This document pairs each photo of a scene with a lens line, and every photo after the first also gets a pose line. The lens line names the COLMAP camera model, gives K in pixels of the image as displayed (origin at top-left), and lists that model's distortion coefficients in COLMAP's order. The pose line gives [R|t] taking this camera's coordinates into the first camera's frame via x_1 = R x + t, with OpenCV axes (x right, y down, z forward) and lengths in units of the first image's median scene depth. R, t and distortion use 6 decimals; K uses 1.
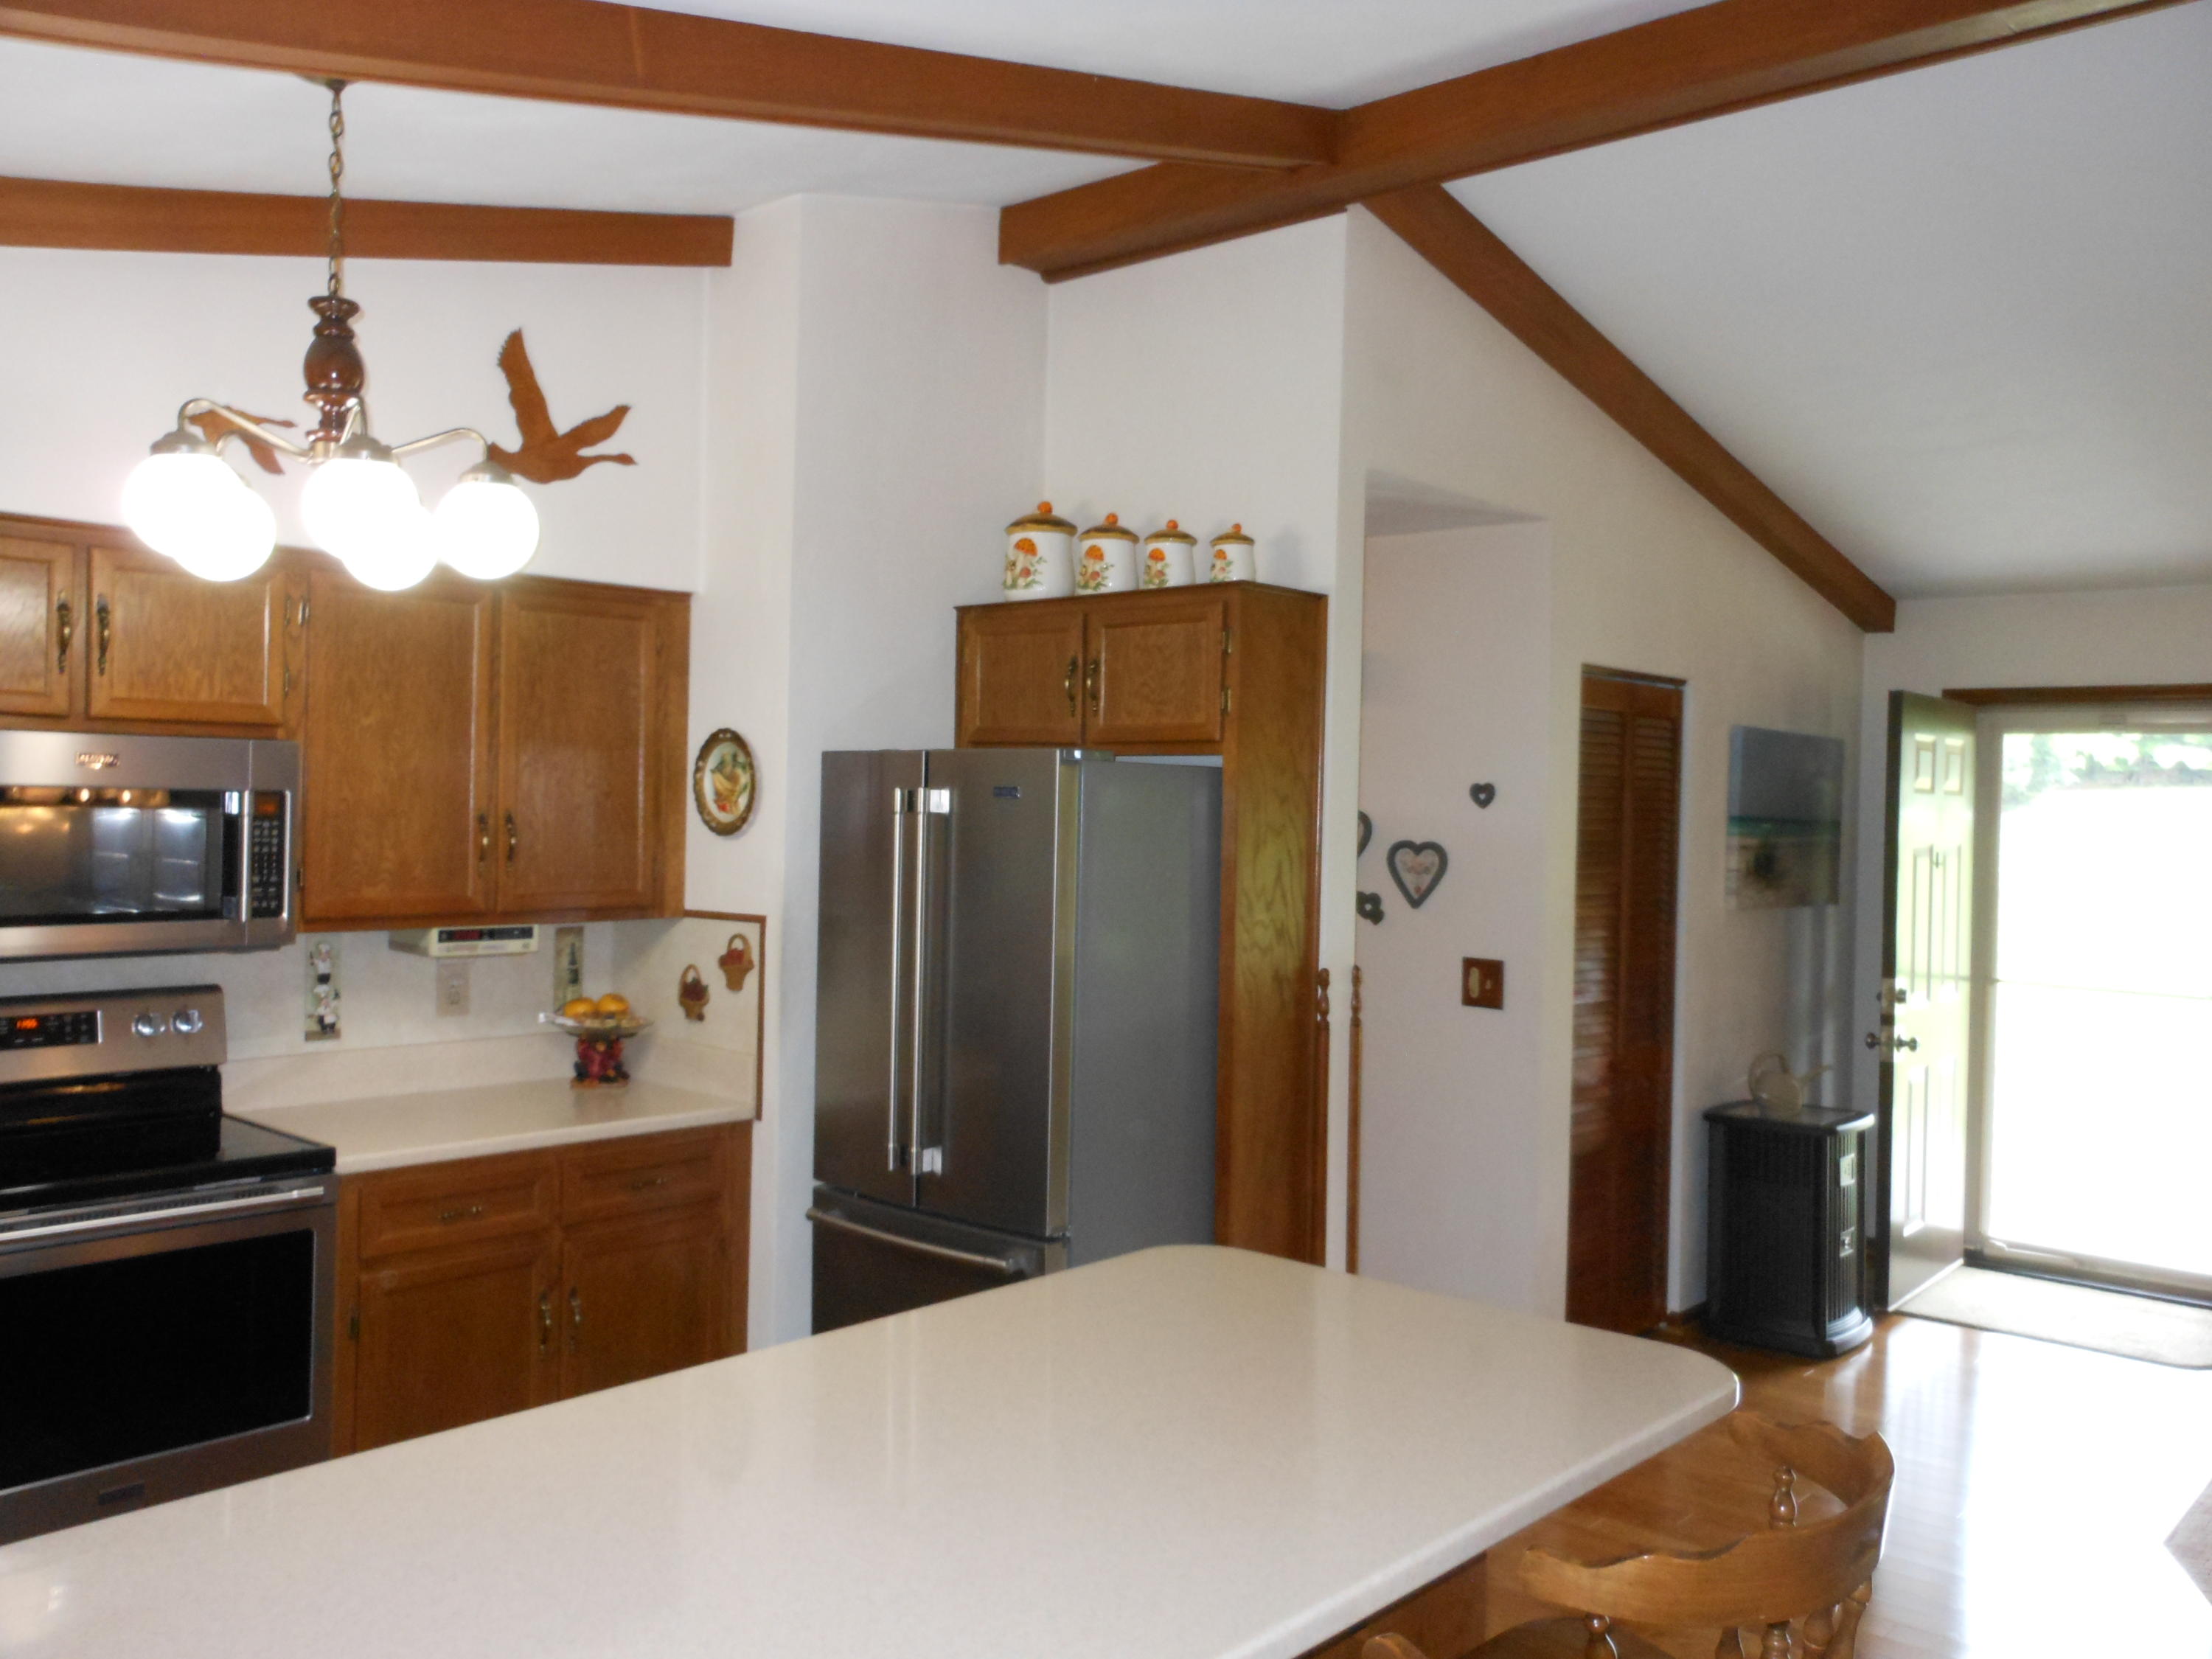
lens RADIAL K [[1803.9, 0, 1106.0], [0, 1803.9, 829.5], [0, 0, 1]] dist [-0.030002, 0.062860]
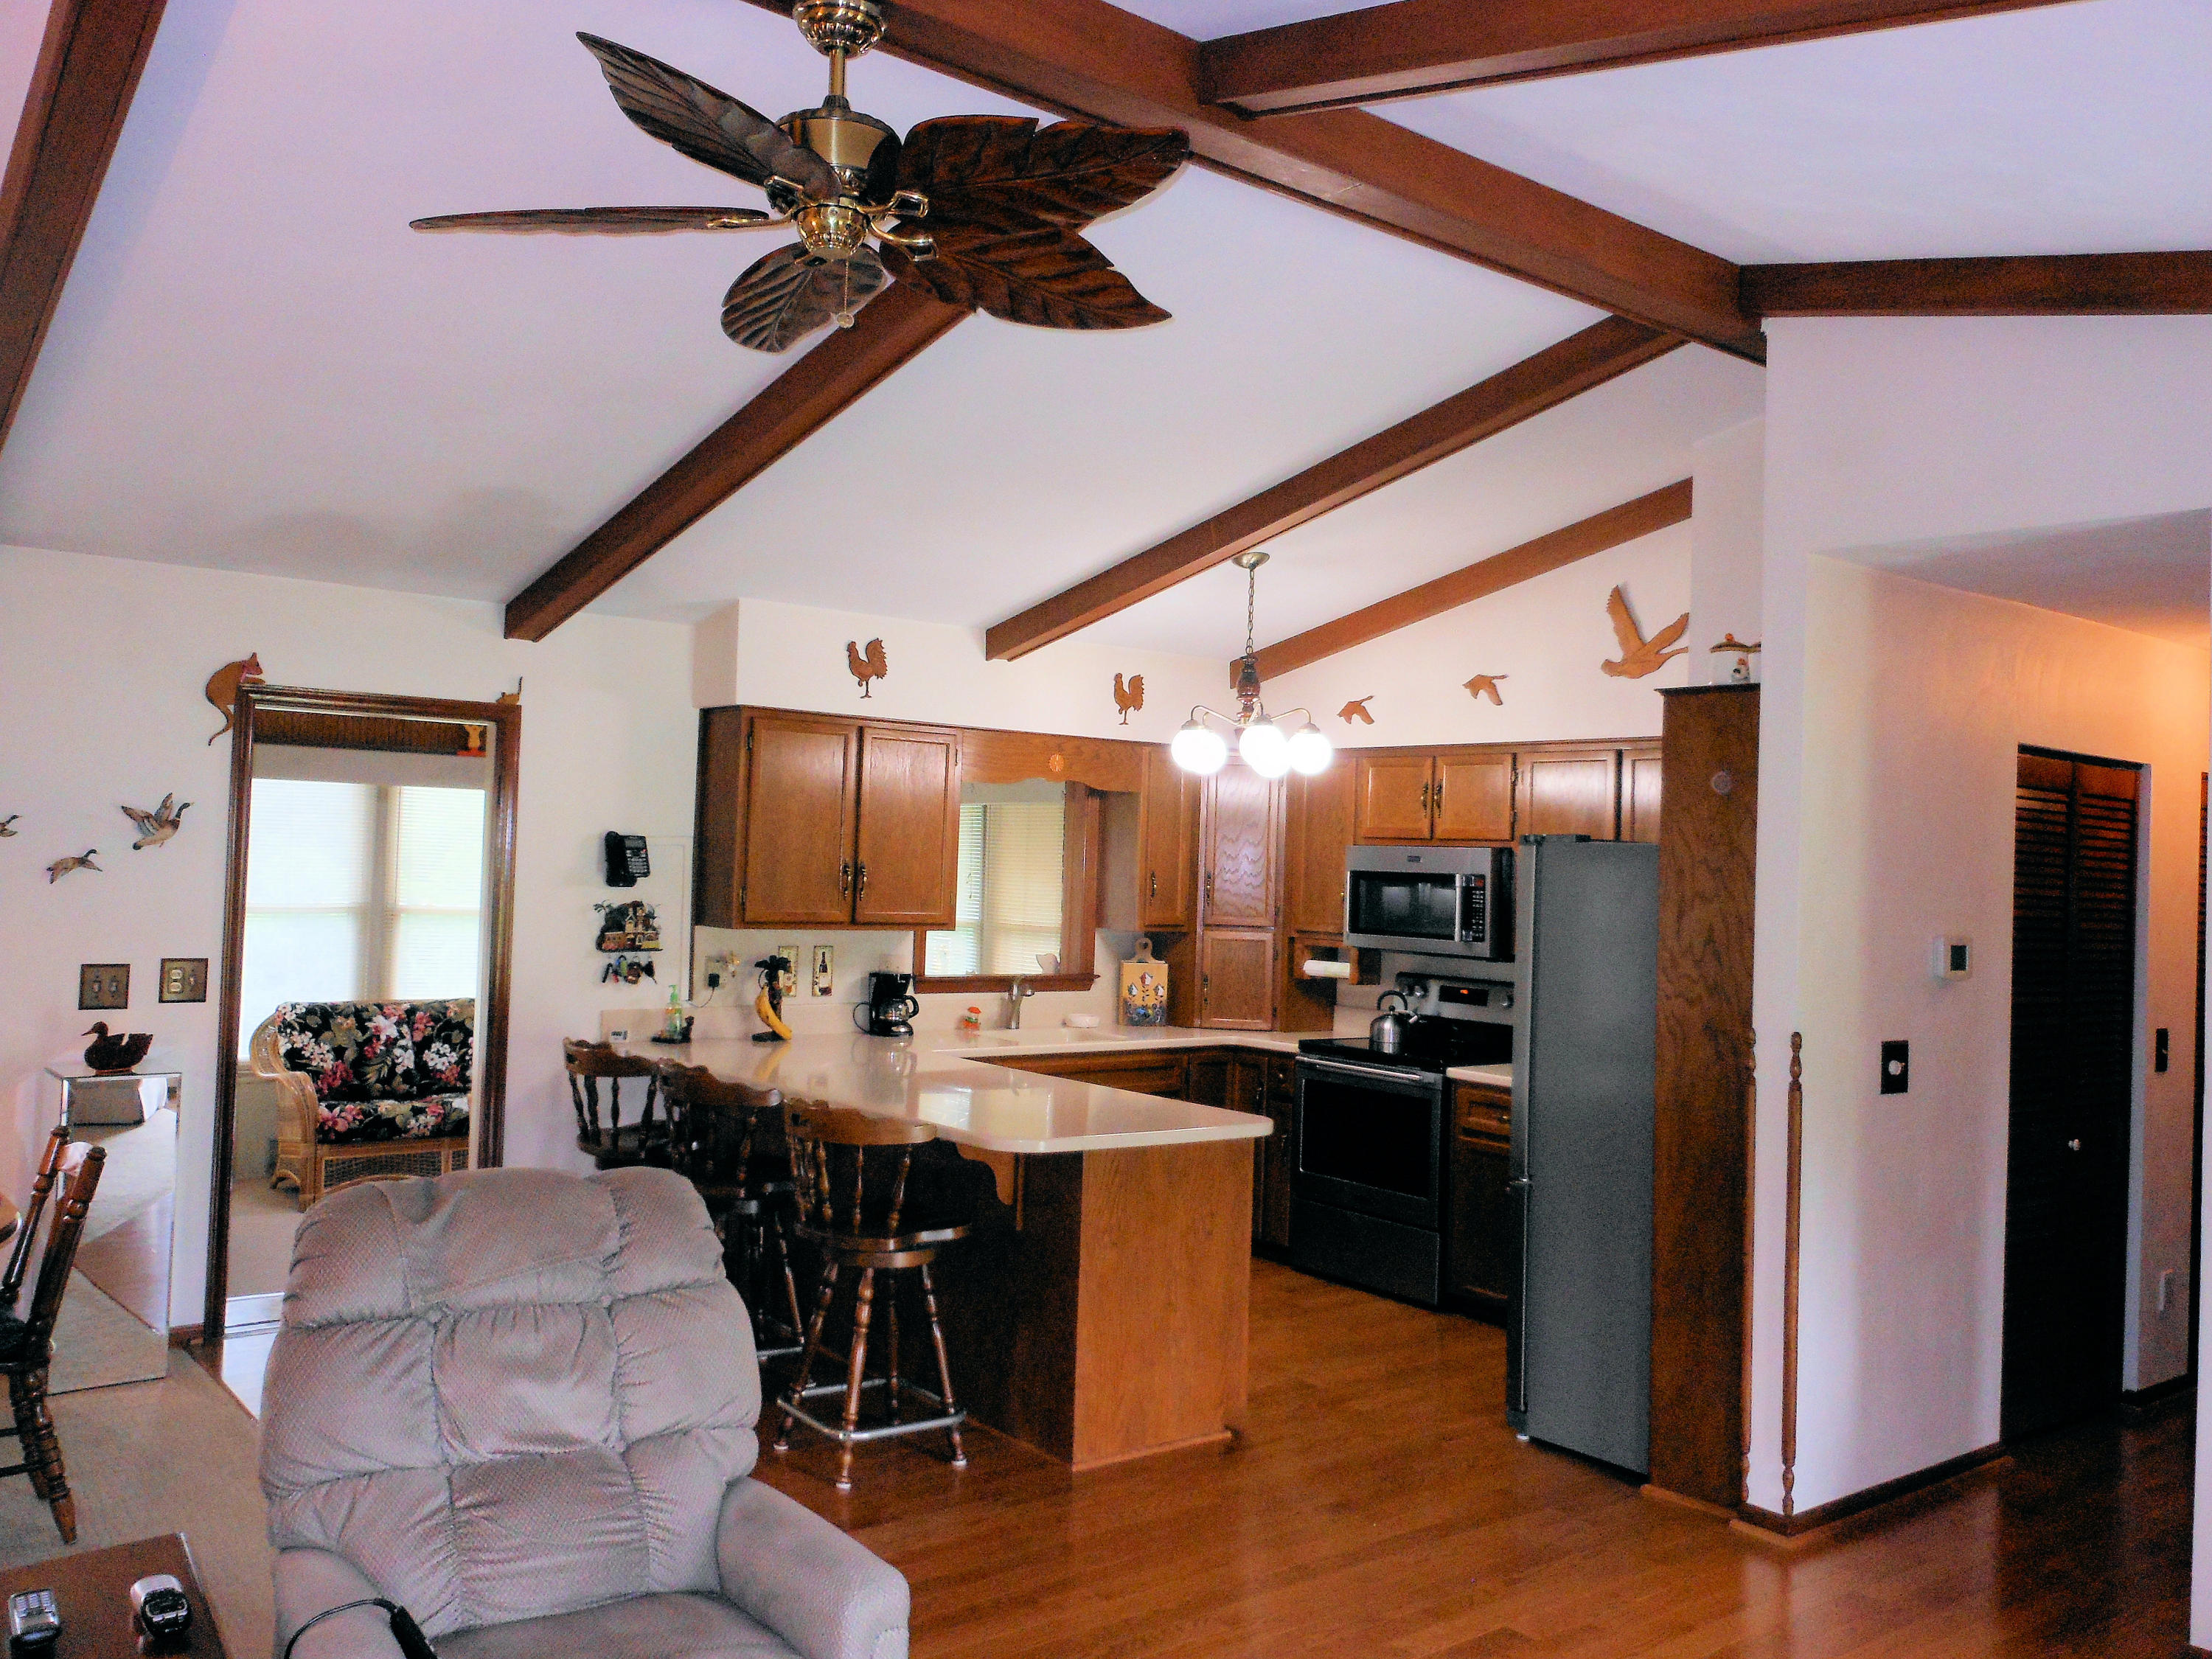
lens RADIAL K [[1803.9, 0, 1106.0], [0, 1803.9, 829.5], [0, 0, 1]] dist [-0.030002, 0.062860]
pose [[-0.127164, -0.042005, -0.990992, 1.296520], [-0.038480, 0.998560, -0.037388, 0.014041], [0.991135, 0.033379, -0.128597, 0.763781]]
